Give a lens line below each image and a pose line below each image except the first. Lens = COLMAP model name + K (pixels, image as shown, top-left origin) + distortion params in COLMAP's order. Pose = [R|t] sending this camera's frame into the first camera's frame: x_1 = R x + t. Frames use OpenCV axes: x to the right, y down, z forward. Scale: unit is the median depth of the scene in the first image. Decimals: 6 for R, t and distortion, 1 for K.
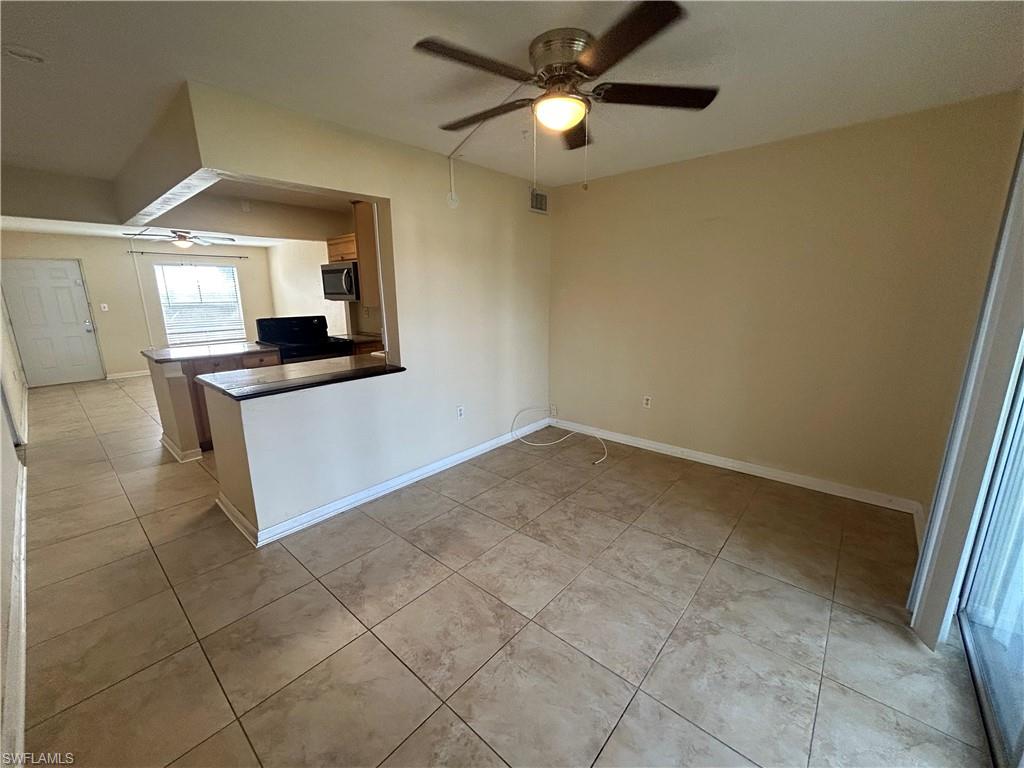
lens RADIAL K [[413.4, 0, 503.6], [0, 413.4, 383.3], [0, 0, 1]] dist [-0.001196, 0.000157]
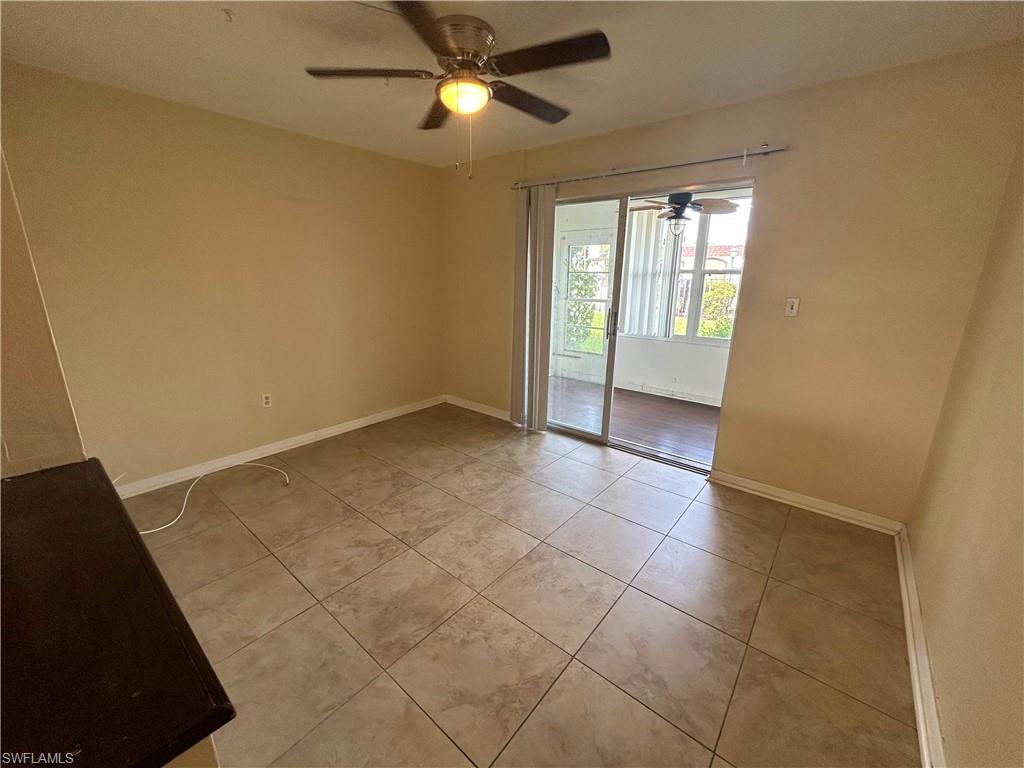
lens RADIAL K [[413.4, 0, 513.1], [0, 413.4, 384.8], [0, 0, 1]] dist [-0.001196, 0.000157]
pose [[-0.034885, -0.251734, 0.967168, -0.836153], [0.208926, 0.944536, 0.253379, -0.163203], [-0.977309, 0.210906, 0.019644, 0.802791]]
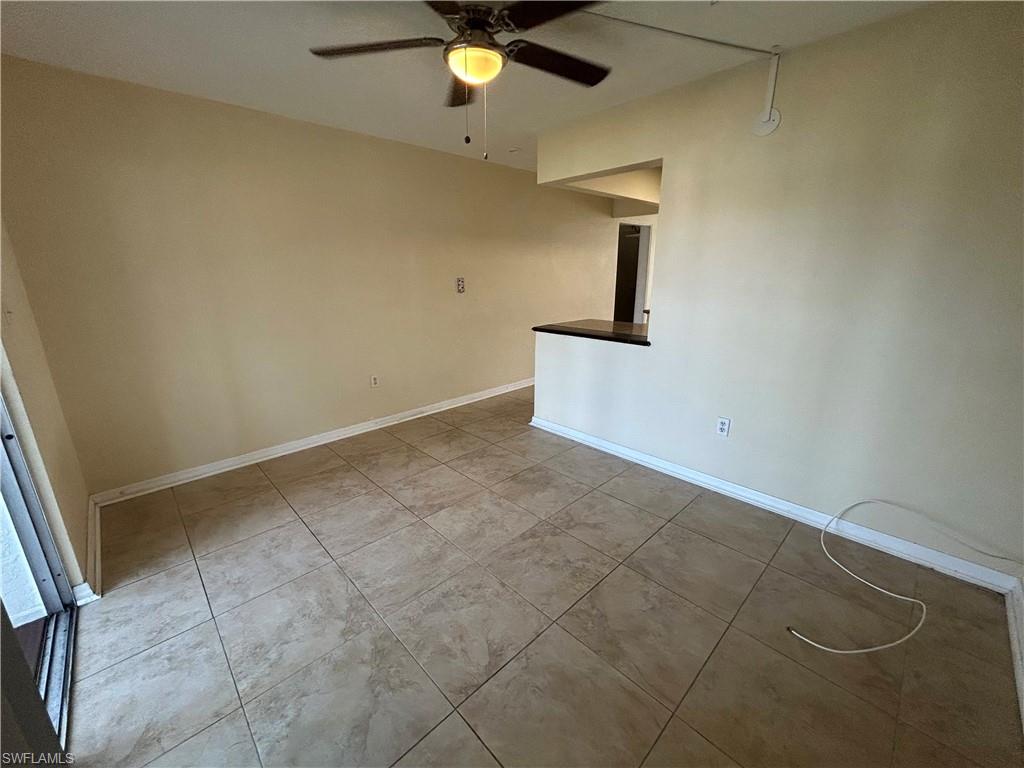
lens RADIAL K [[413.4, 0, 510.8], [0, 413.4, 383.0], [0, 0, 1]] dist [-0.001196, 0.000157]
pose [[-0.082695, 0.278509, -0.956867, 0.969255], [-0.209208, 0.933909, 0.289907, -0.216342], [0.974368, 0.224158, -0.018963, 1.002277]]
